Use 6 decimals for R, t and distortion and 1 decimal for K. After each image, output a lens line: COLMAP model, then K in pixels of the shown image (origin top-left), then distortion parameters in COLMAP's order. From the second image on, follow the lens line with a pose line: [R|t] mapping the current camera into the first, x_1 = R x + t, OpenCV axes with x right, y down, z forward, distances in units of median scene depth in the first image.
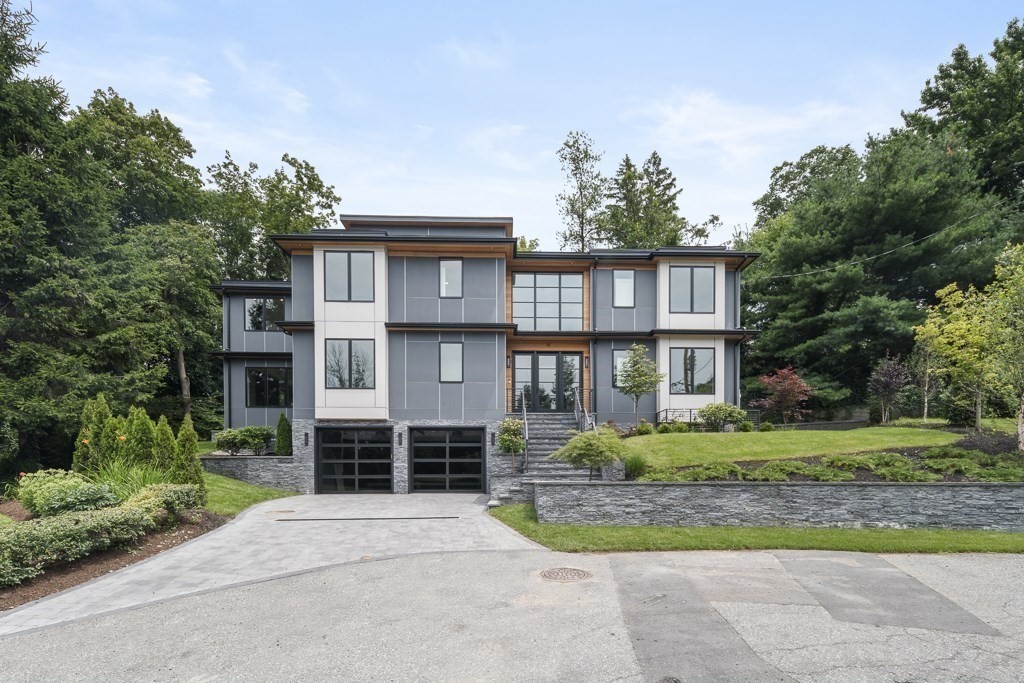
lens RADIAL K [[446.7, 0, 513.5], [0, 446.7, 323.5], [0, 0, 1]] dist [-0.000592, -0.000322]
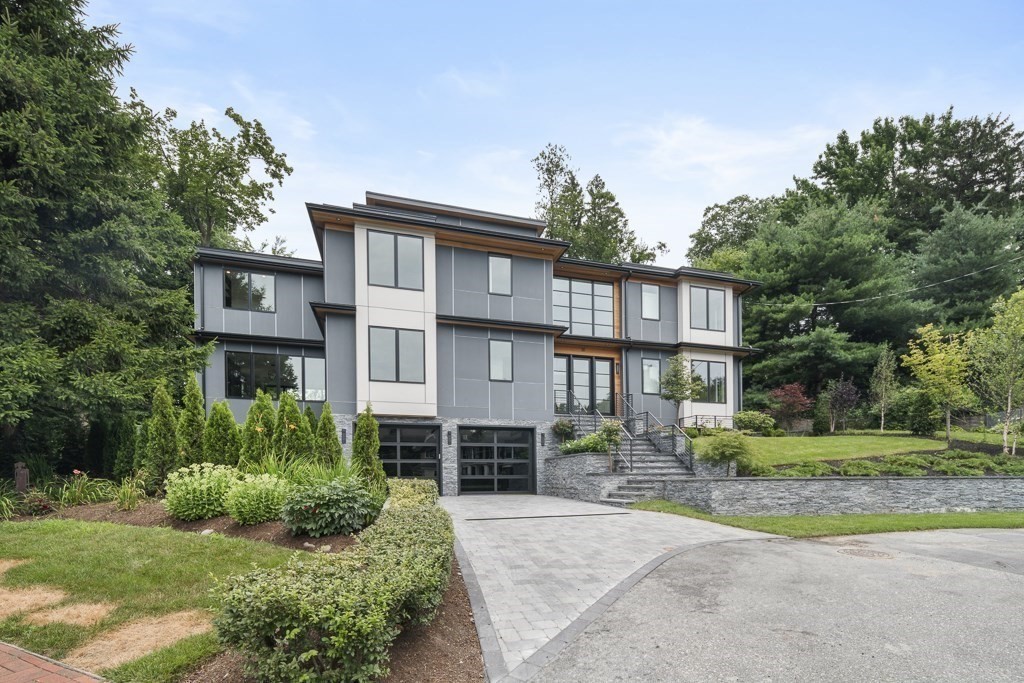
lens RADIAL K [[448.6, 0, 521.7], [0, 448.6, 327.9], [0, 0, 1]] dist [-0.000465, -0.000998]
pose [[0.964527, 0.081150, 0.251203, -0.332489], [-0.080459, 0.996673, -0.013034, 0.023684], [-0.251425, -0.007640, 0.967847, 0.037655]]
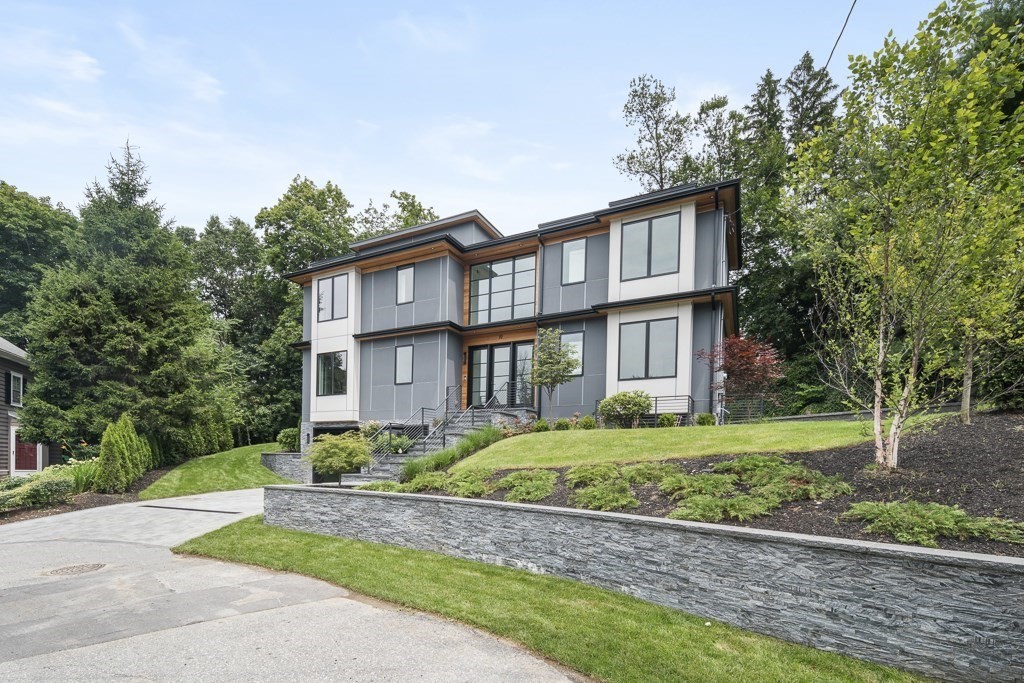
lens RADIAL K [[451.2, 0, 493.7], [0, 451.2, 315.7], [0, 0, 1]] dist [0.000592, -0.000093]
pose [[0.872640, -0.135407, -0.469217, 0.535738], [0.139987, 0.989830, -0.025301, 0.027318], [0.467871, -0.043605, 0.882720, 0.155509]]
